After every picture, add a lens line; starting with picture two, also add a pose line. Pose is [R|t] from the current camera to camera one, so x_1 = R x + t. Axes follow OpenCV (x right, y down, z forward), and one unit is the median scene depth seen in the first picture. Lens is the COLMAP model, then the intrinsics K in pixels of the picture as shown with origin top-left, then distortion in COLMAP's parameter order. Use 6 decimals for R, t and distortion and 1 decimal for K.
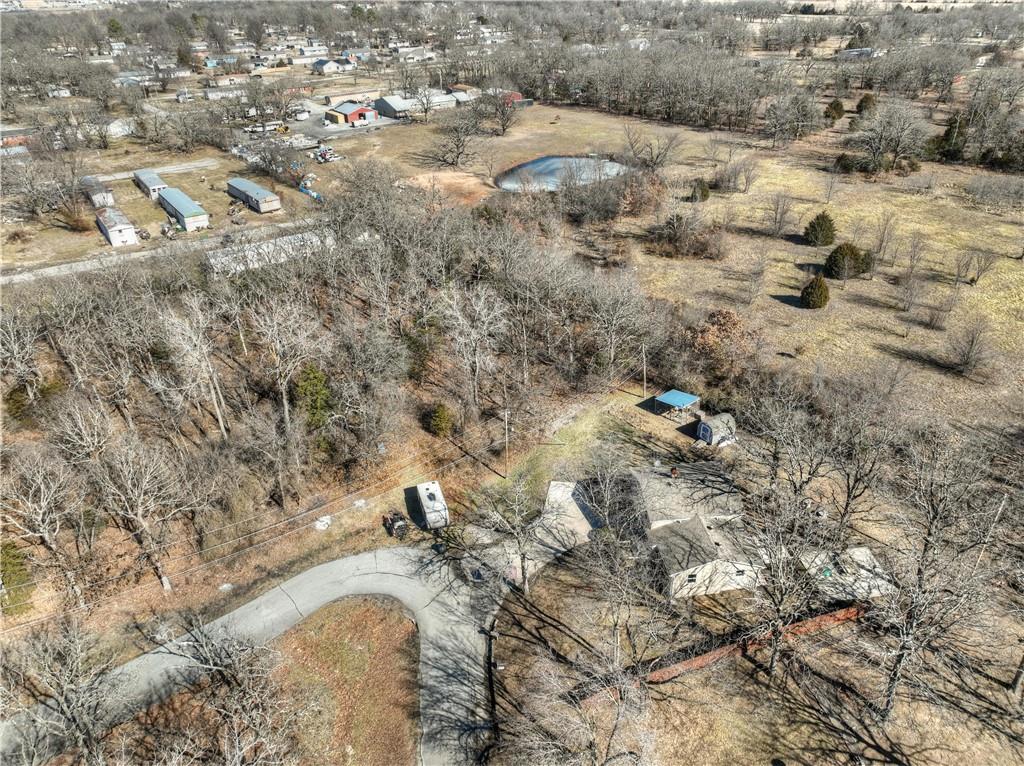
lens RADIAL K [[716.6, 0, 512.0], [0, 716.6, 383.0], [0, 0, 1]] dist [-0.001920, 0.018048]
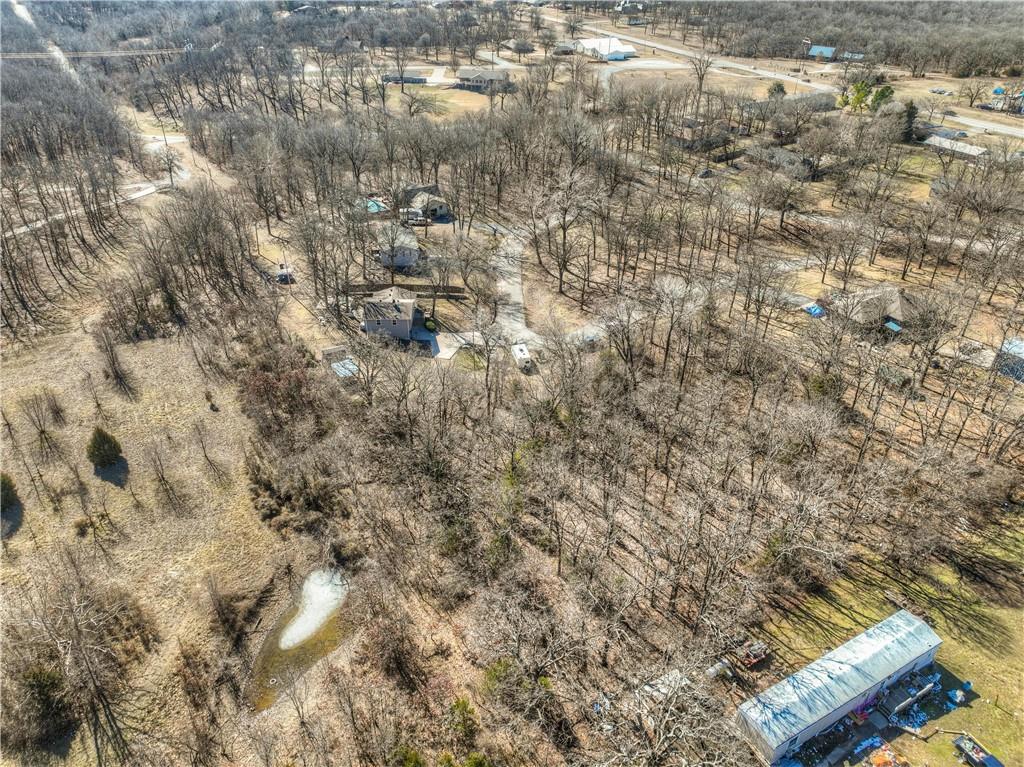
lens RADIAL K [[716.6, 0, 512.0], [0, 716.6, 383.5], [0, 0, 1]] dist [-0.001920, 0.018048]
pose [[-0.997416, -0.011703, 0.070878, -0.231920], [0.057232, 0.466872, 0.882471, -1.444860], [-0.043418, 0.884247, -0.464996, 2.062878]]
